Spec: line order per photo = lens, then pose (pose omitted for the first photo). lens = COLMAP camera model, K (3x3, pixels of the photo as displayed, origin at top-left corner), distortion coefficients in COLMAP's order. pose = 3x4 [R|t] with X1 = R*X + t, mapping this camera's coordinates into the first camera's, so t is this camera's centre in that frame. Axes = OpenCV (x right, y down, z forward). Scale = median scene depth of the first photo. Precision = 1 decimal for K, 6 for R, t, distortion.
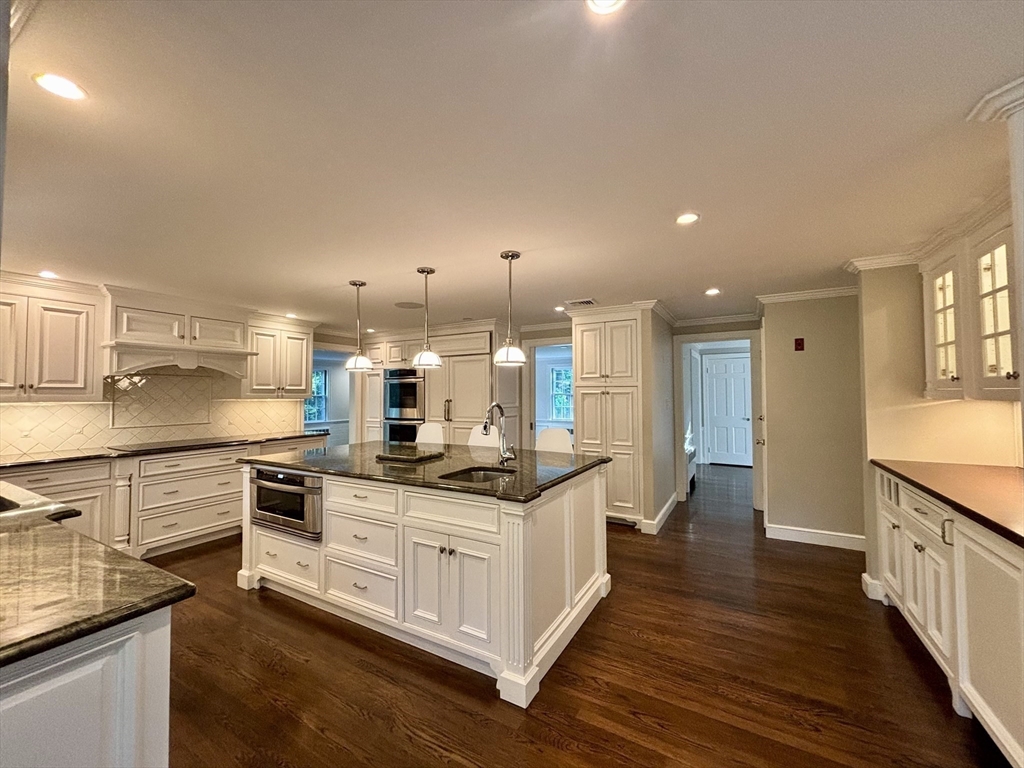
lens RADIAL K [[411.6, 0, 509.6], [0, 411.6, 379.8], [0, 0, 1]] dist [0.000196, -0.000590]
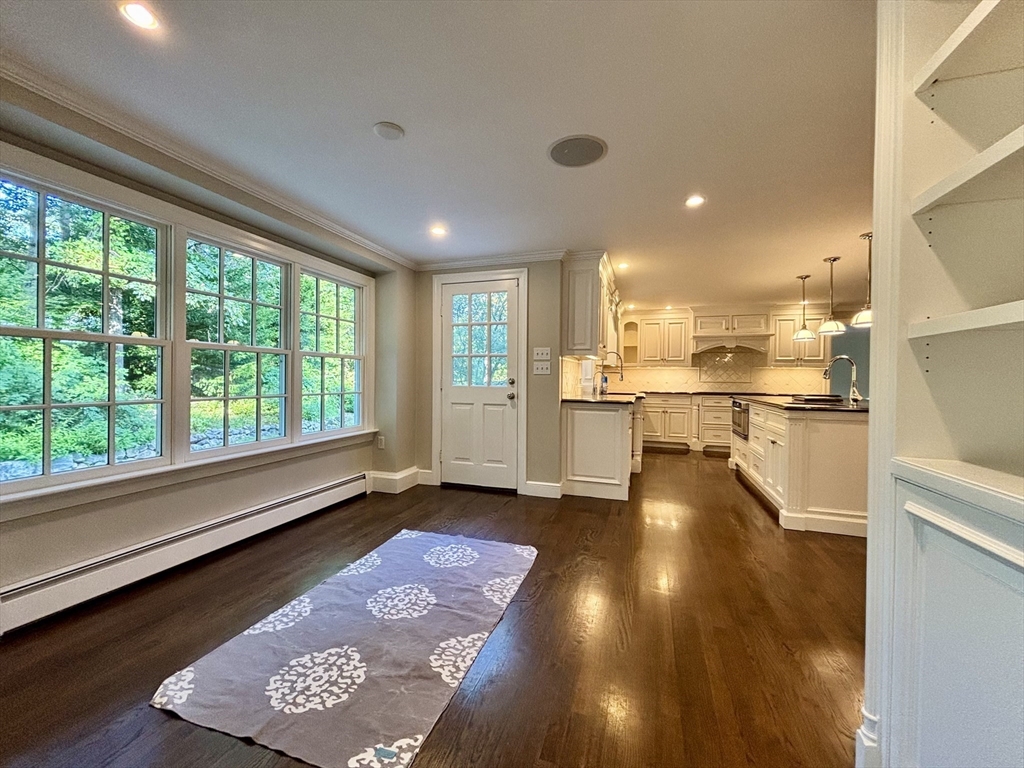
lens RADIAL K [[411.6, 0, 516.3], [0, 411.6, 382.9], [0, 0, 1]] dist [0.000196, -0.000590]
pose [[0.209704, 0.020386, -0.977552, 0.660923], [0.020169, 0.999480, 0.025170, 0.055659], [0.977557, -0.024995, 0.209183, -0.198478]]
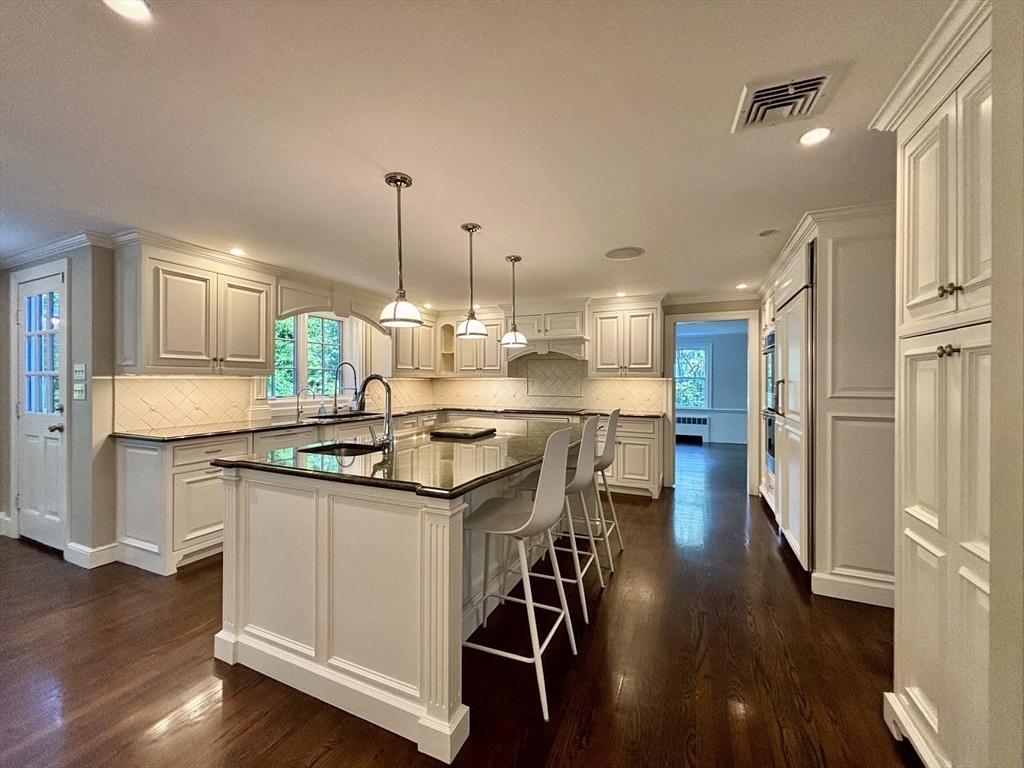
lens RADIAL K [[411.6, 0, 511.9], [0, 411.6, 381.1], [0, 0, 1]] dist [0.000196, -0.000590]
pose [[0.107238, 0.005798, -0.994217, 0.525937], [0.030201, 0.999503, 0.009086, 0.045459], [0.993775, -0.031001, 0.107009, 0.745138]]
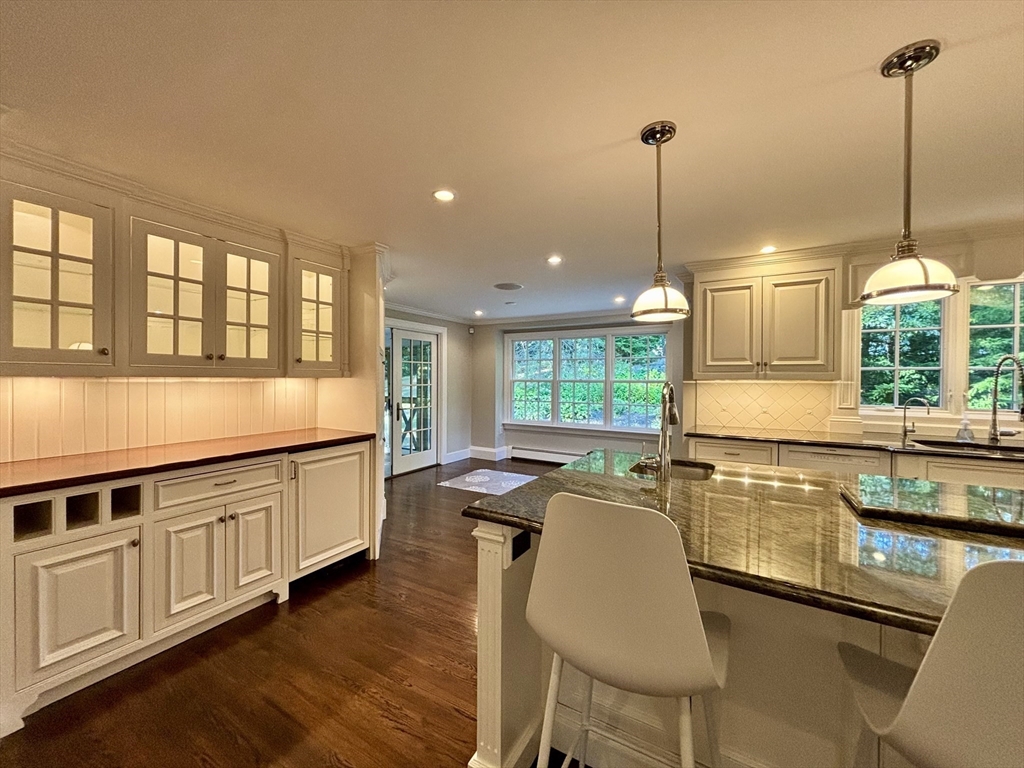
lens RADIAL K [[411.6, 0, 512.3], [0, 411.6, 380.9], [0, 0, 1]] dist [0.000196, -0.000590]
pose [[-1.000000, -0.000235, -0.000358, 0.139364], [-0.000225, 0.999631, -0.027164, 0.047742], [0.000364, -0.027163, -0.999631, 1.060255]]
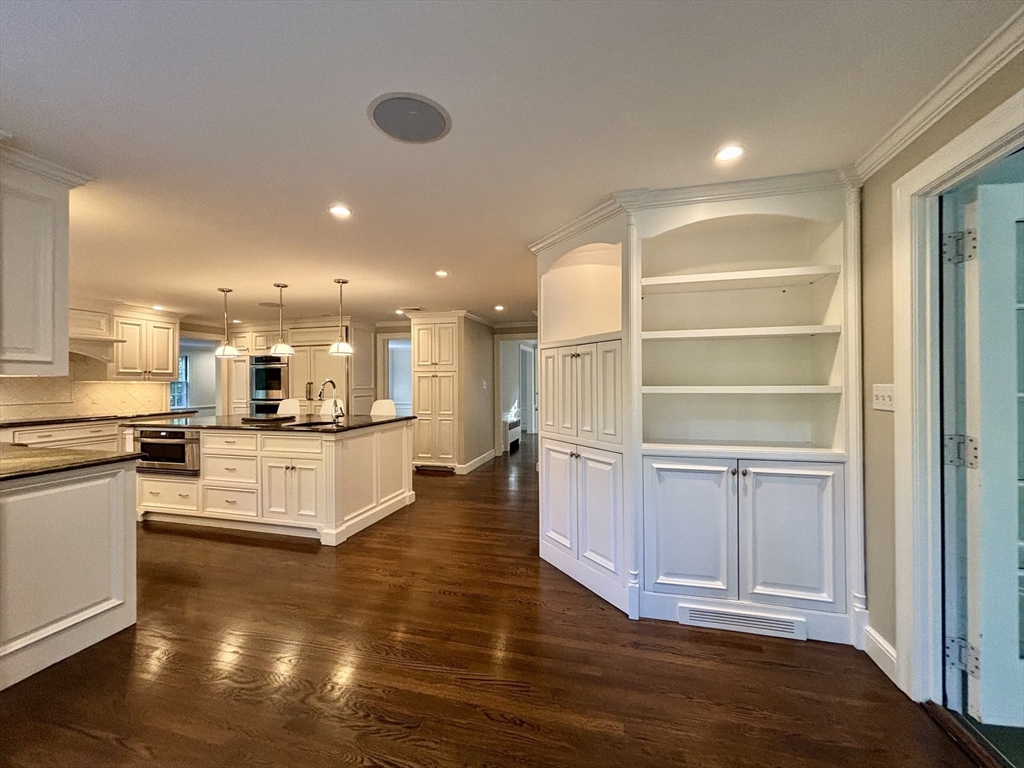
lens RADIAL K [[411.6, 0, 505.8], [0, 411.6, 380.5], [0, 0, 1]] dist [0.000196, -0.000590]
pose [[0.968355, -0.000286, 0.249577, 0.140438], [-0.006918, 0.999584, 0.027986, 0.007626], [-0.249482, -0.028827, 0.967950, -0.412193]]
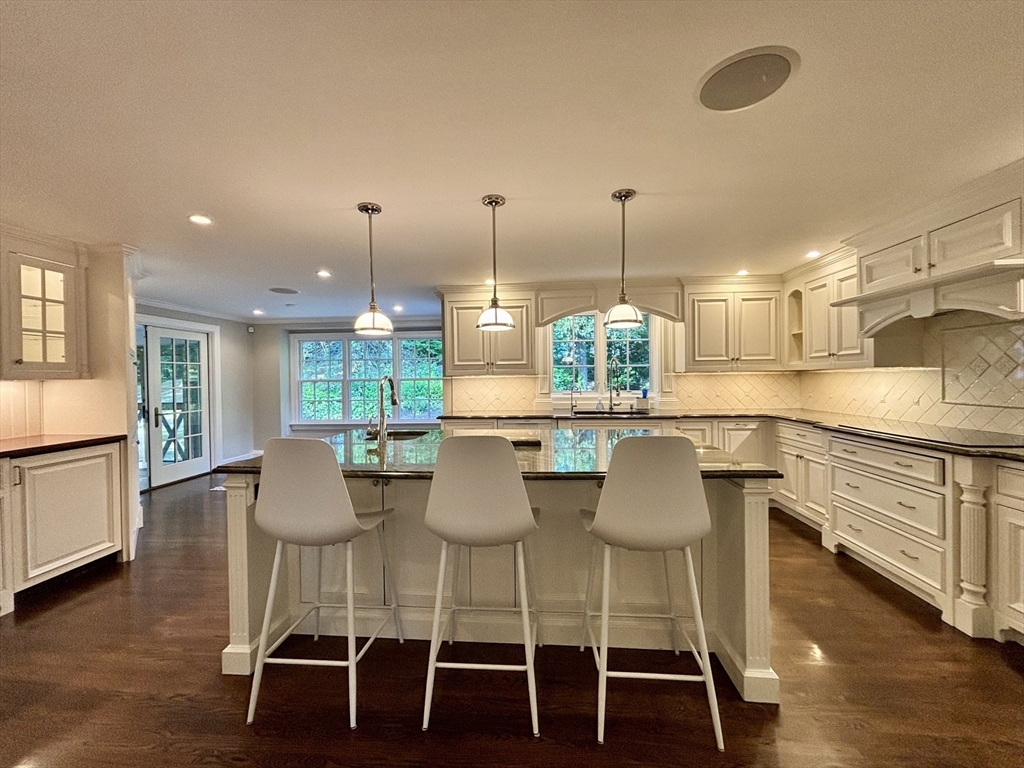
lens RADIAL K [[411.6, 0, 511.8], [0, 411.6, 380.7], [0, 0, 1]] dist [0.000196, -0.000590]
pose [[-0.904358, 0.020907, -0.426263, 0.071955], [0.033033, 0.999232, -0.021074, 0.064155], [0.425495, -0.033139, -0.904354, 1.285759]]
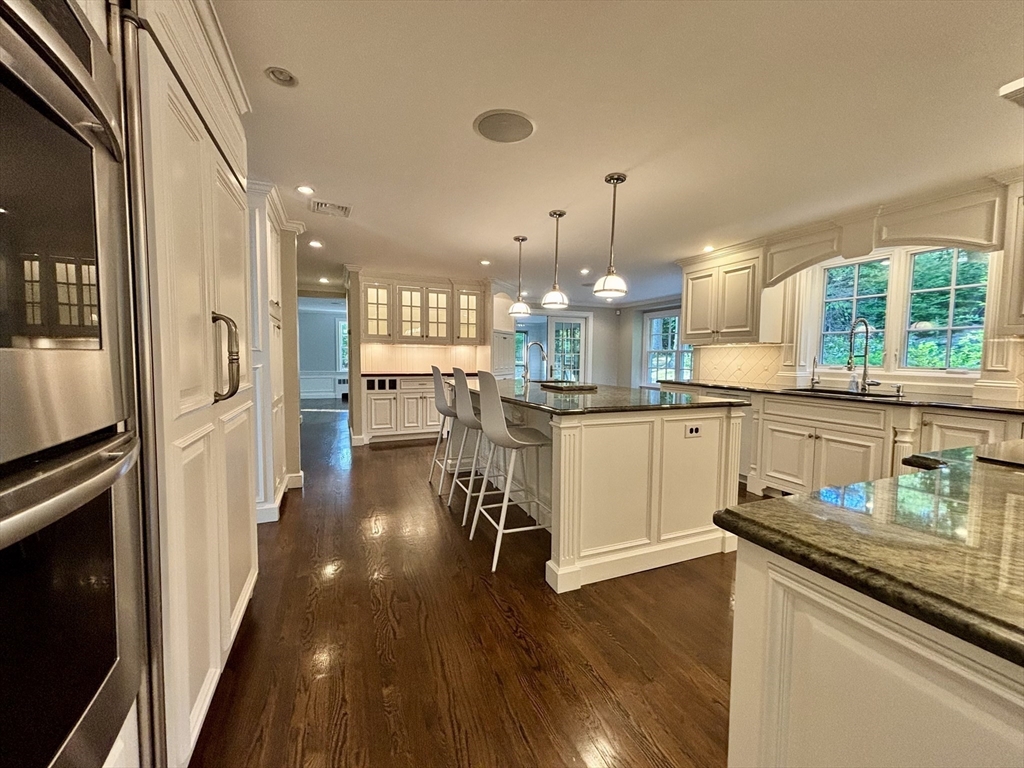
lens RADIAL K [[411.6, 0, 512.0], [0, 411.6, 379.6], [0, 0, 1]] dist [0.000196, -0.000590]
pose [[-0.794909, -0.038544, 0.605503, -0.589562], [-0.027065, 0.999239, 0.028076, 0.103272], [-0.606125, 0.005930, -0.795348, 1.457286]]
